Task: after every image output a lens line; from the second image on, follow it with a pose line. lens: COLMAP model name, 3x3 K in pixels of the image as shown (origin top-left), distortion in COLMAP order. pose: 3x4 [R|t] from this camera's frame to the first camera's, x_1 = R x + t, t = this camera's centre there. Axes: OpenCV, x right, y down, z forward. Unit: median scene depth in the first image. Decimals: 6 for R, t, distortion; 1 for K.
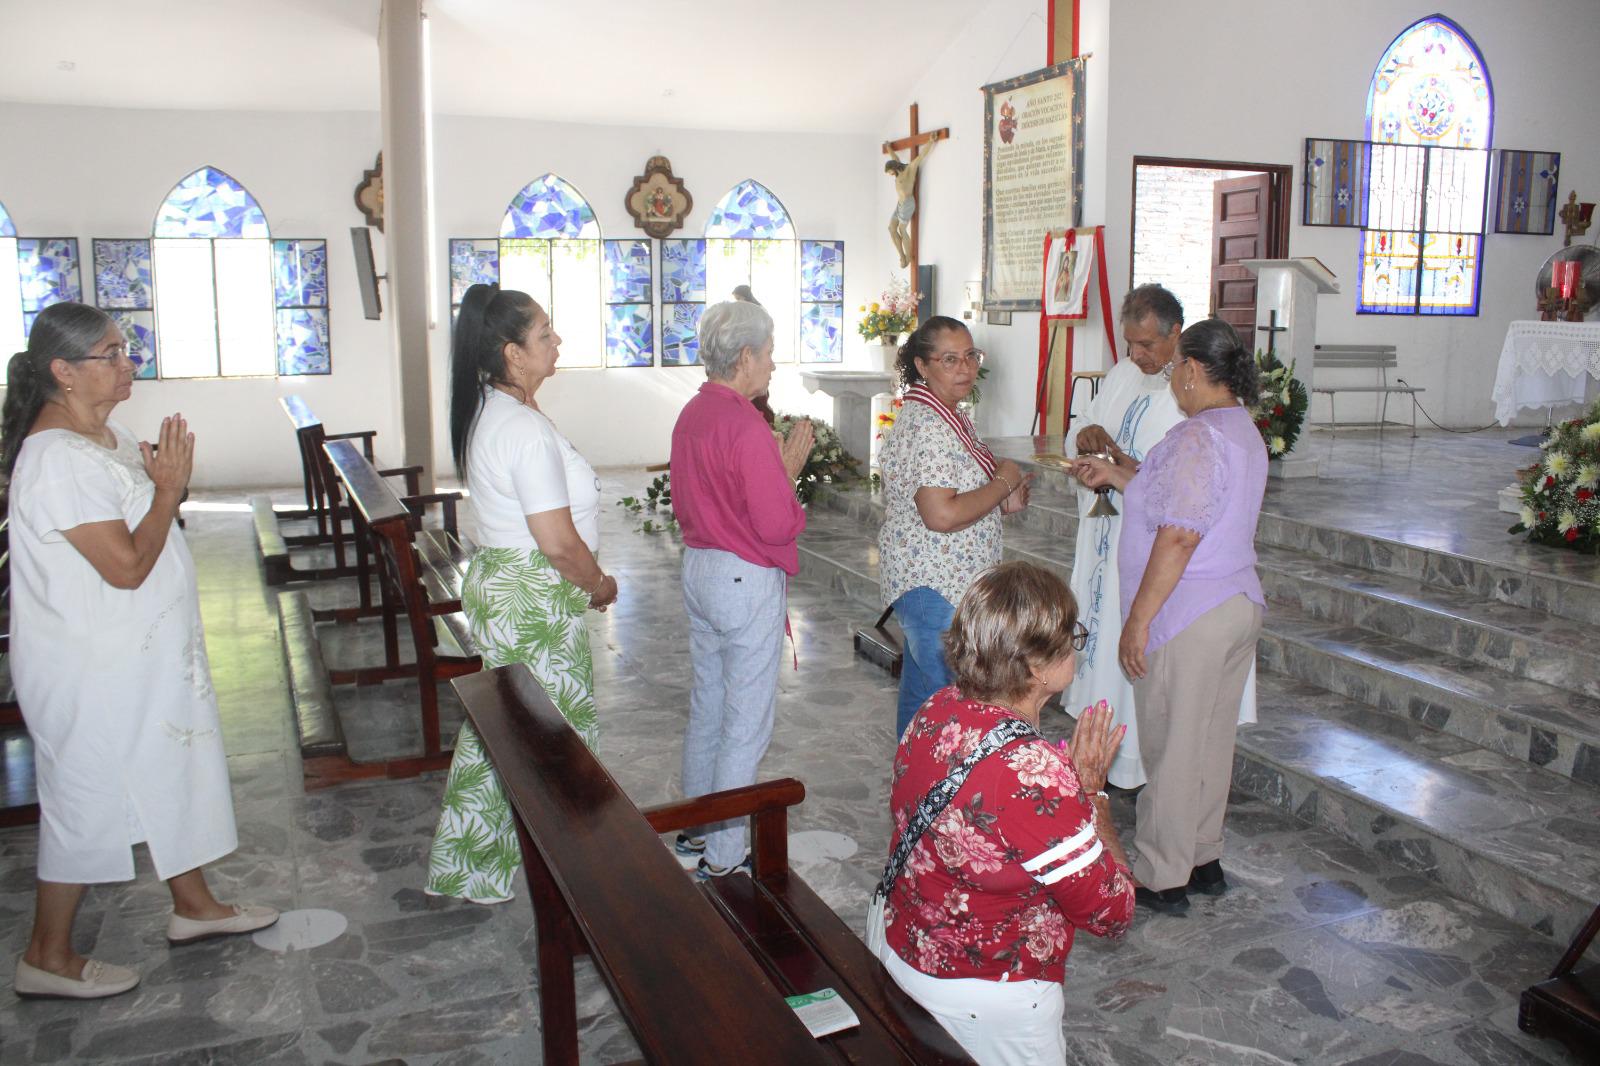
lens RADIAL K [[1316.4, 0, 793.9], [0, 1316.4, 525.2], [0, 0, 1]] dist [-0.172313, 0.147216]
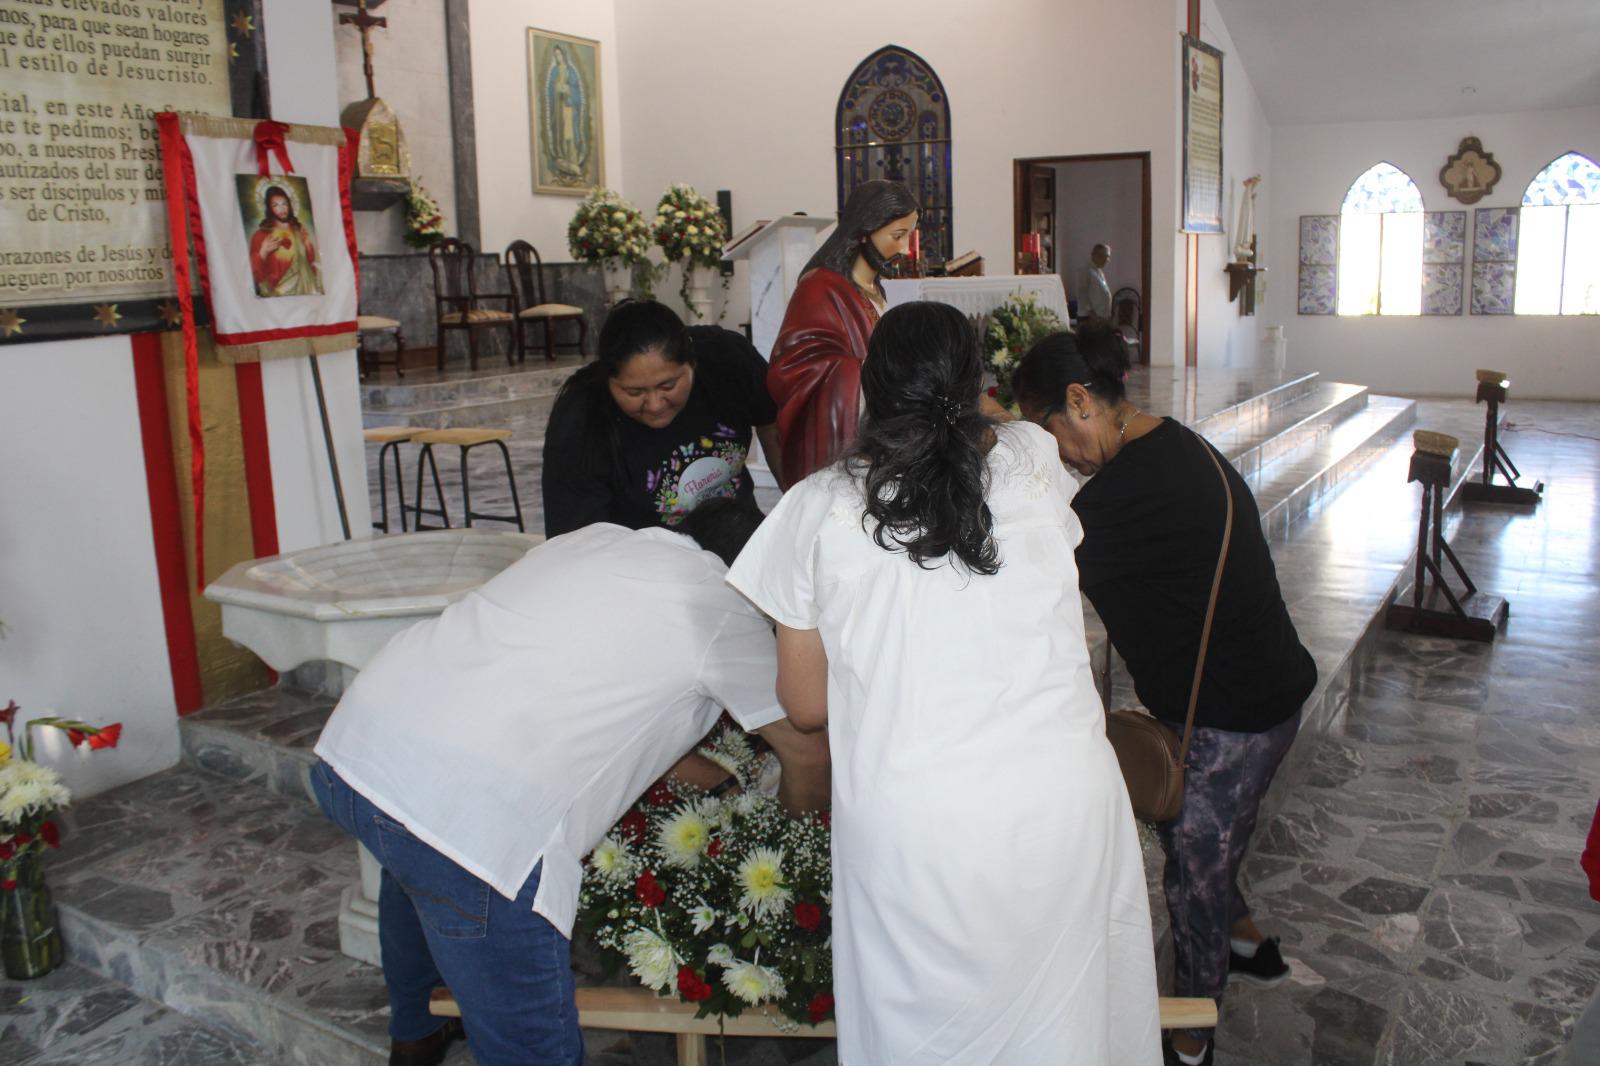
lens RADIAL K [[1316.4, 0, 793.9], [0, 1316.4, 525.2], [0, 0, 1]] dist [-0.172313, 0.147216]
pose [[-0.577382, -0.137446, 0.804822, -0.223319], [0.171153, 0.943453, 0.283907, -0.186797], [-0.798333, 0.301671, -0.521208, 1.080461]]
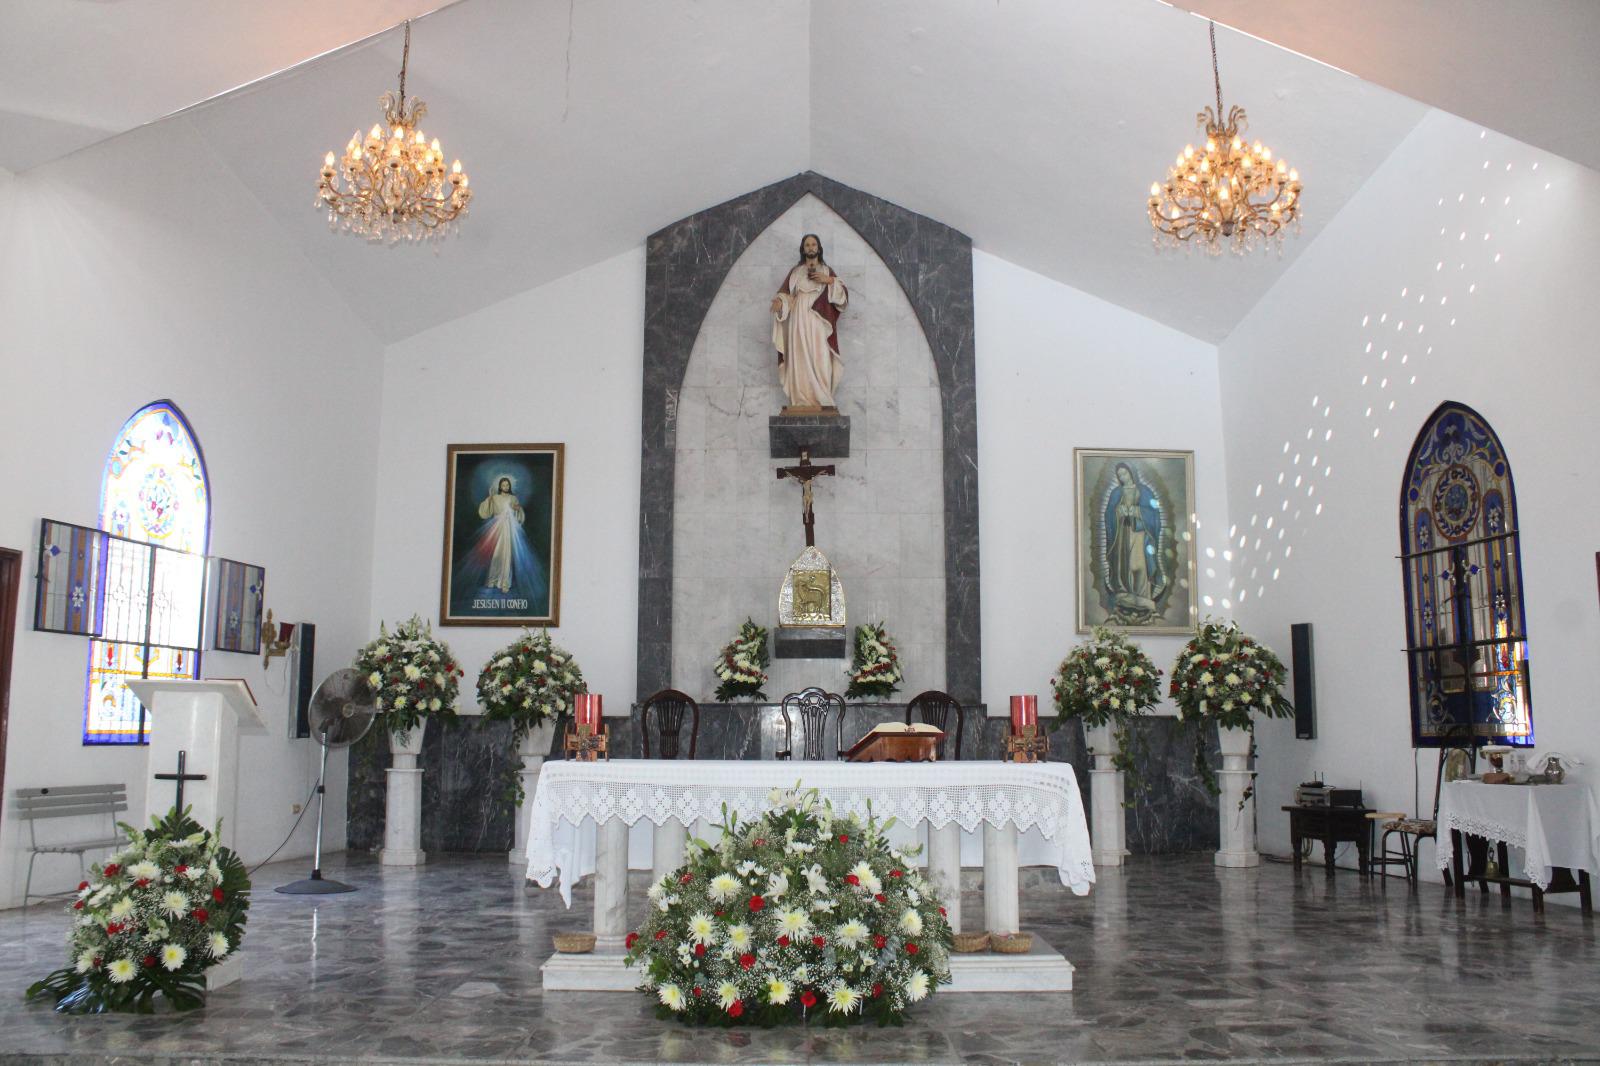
lens RADIAL K [[1316.4, 0, 793.9], [0, 1316.4, 525.2], [0, 0, 1]] dist [-0.172313, 0.147216]
pose [[0.383392, 0.141416, 0.912695, -0.117179], [0.156907, 0.963870, -0.215256, -0.060918], [-0.910160, 0.225736, 0.347350, 0.305304]]
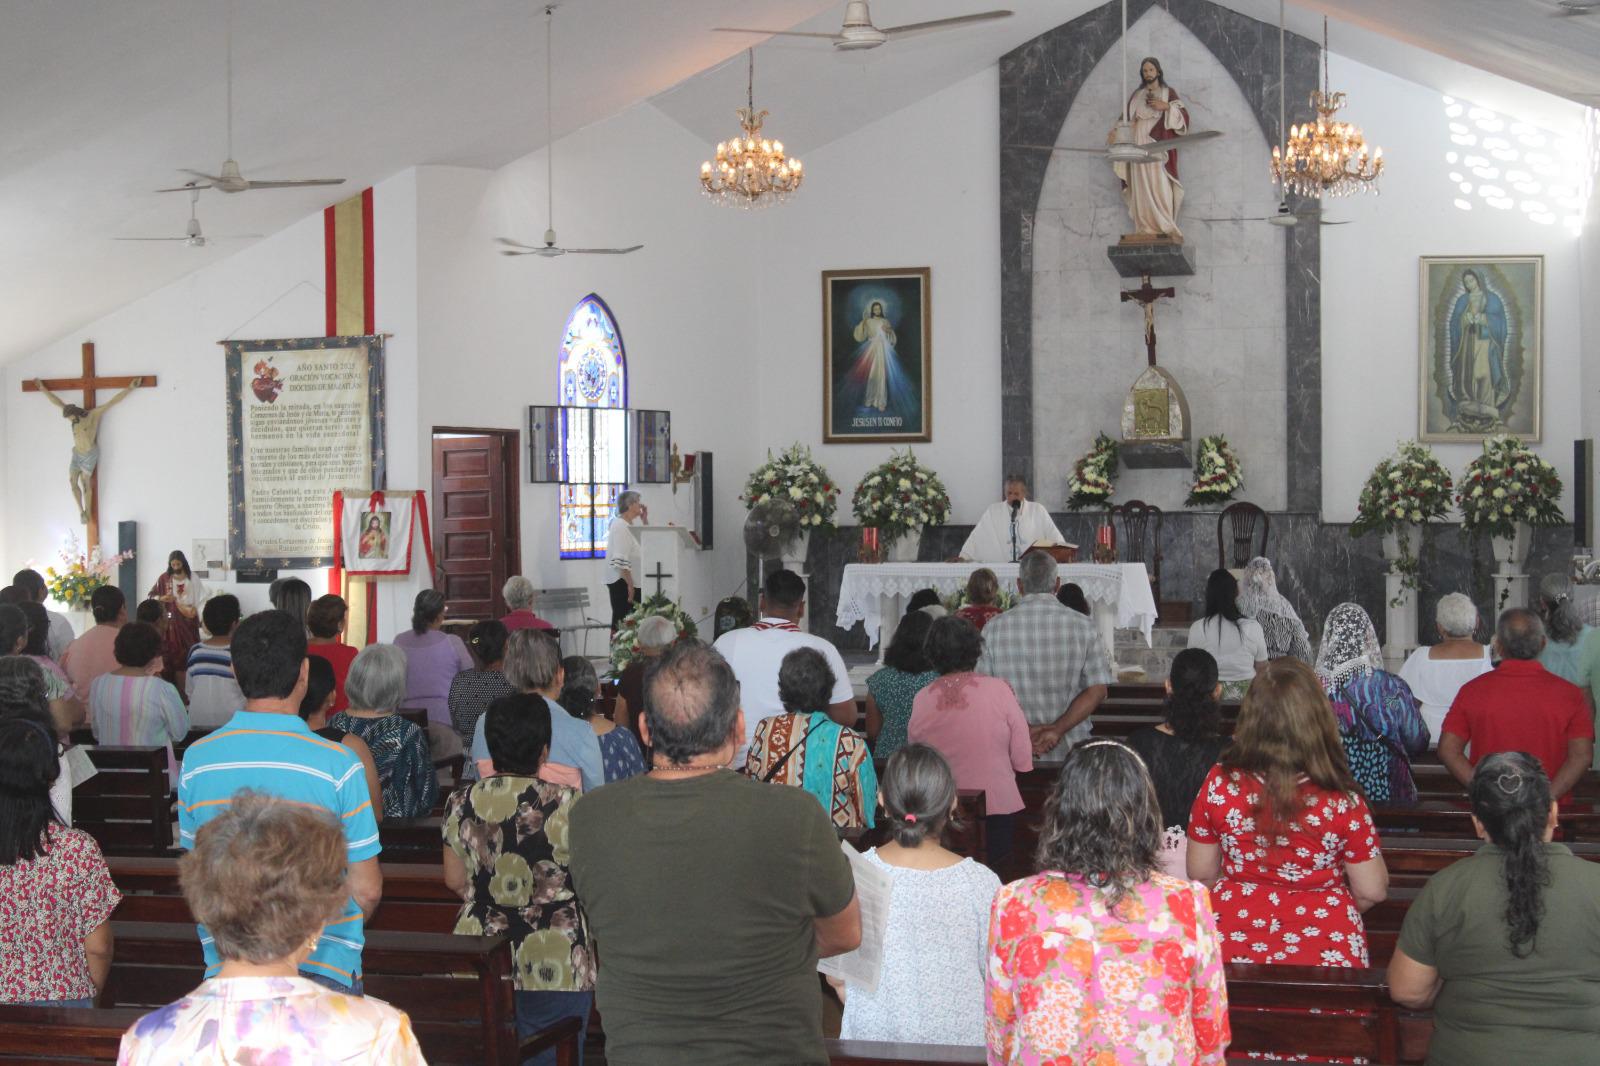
lens RADIAL K [[3362.1, 0, 800.0], [0, 3362.1, 533.0], [0, 0, 1]] dist [0.028204, 0.391665]
pose [[0.650001, -0.014387, 0.759797, -1.629677], [0.139060, 0.985191, -0.100309, 0.131005], [-0.747101, 0.170859, 0.642376, -1.020888]]
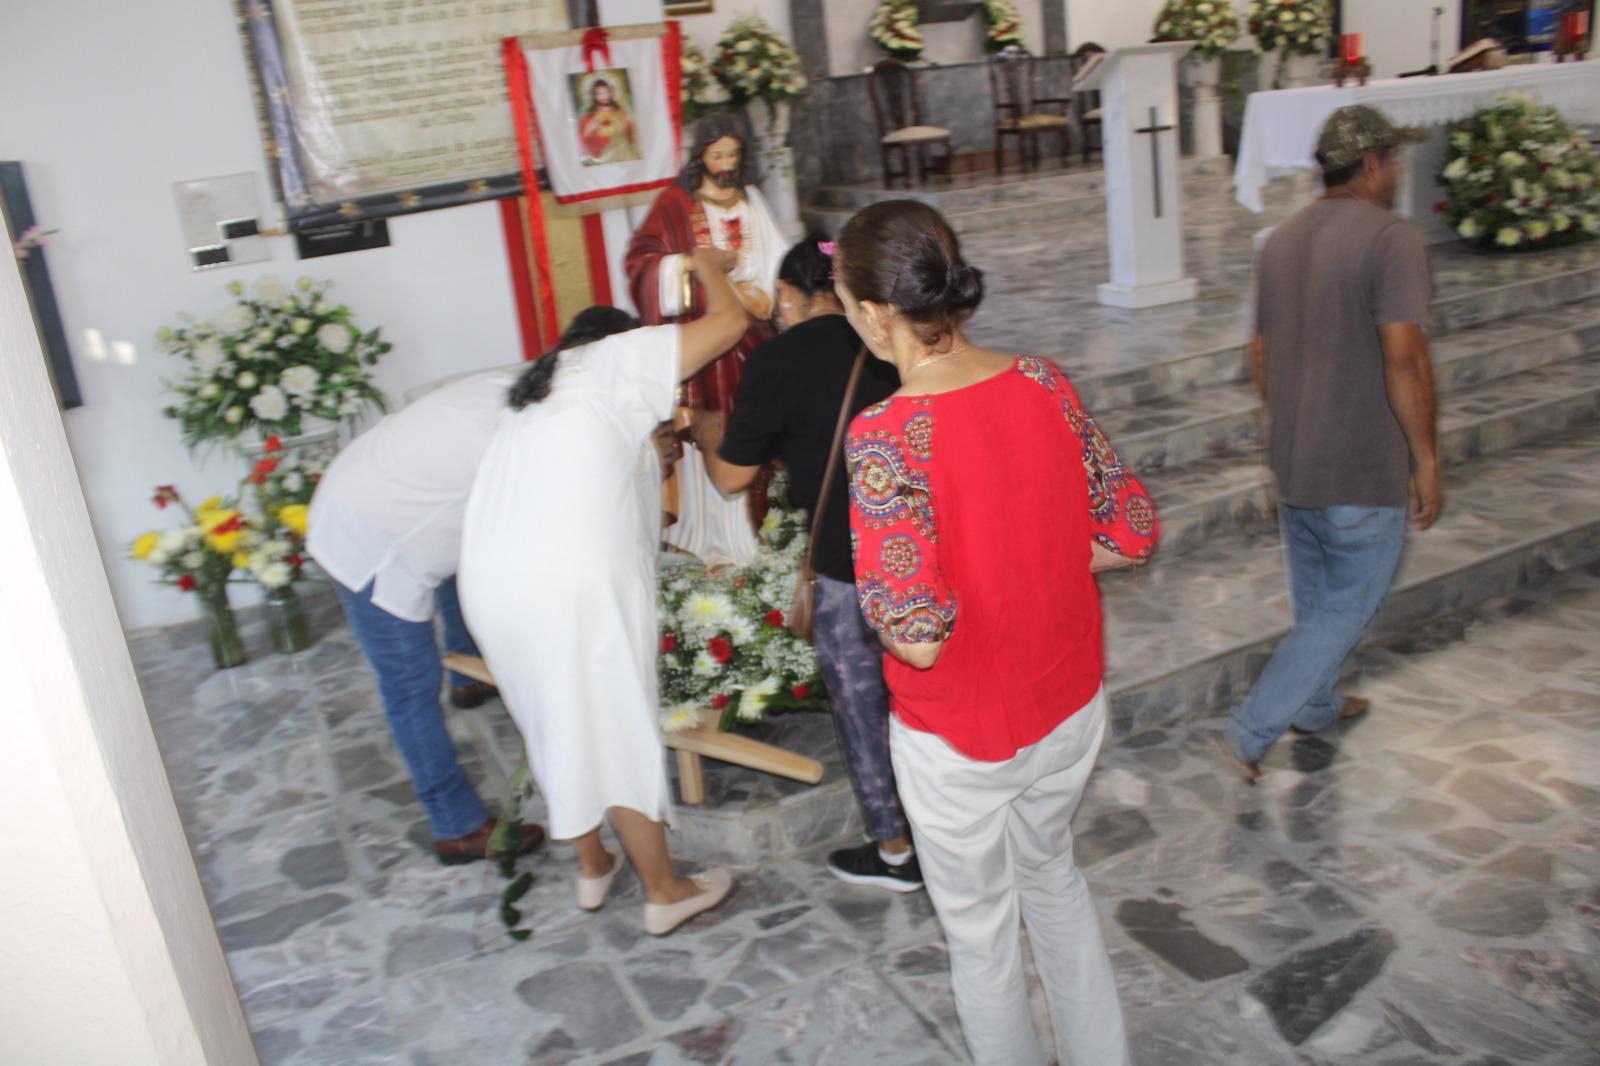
lens RADIAL K [[1316.4, 0, 793.9], [0, 1316.4, 525.2], [0, 0, 1]] dist [-0.172313, 0.147216]
pose [[-0.041048, -0.312842, 0.948918, -0.354833], [0.277033, 0.908919, 0.311639, -0.177712], [-0.959983, 0.275673, 0.049358, 0.918571]]
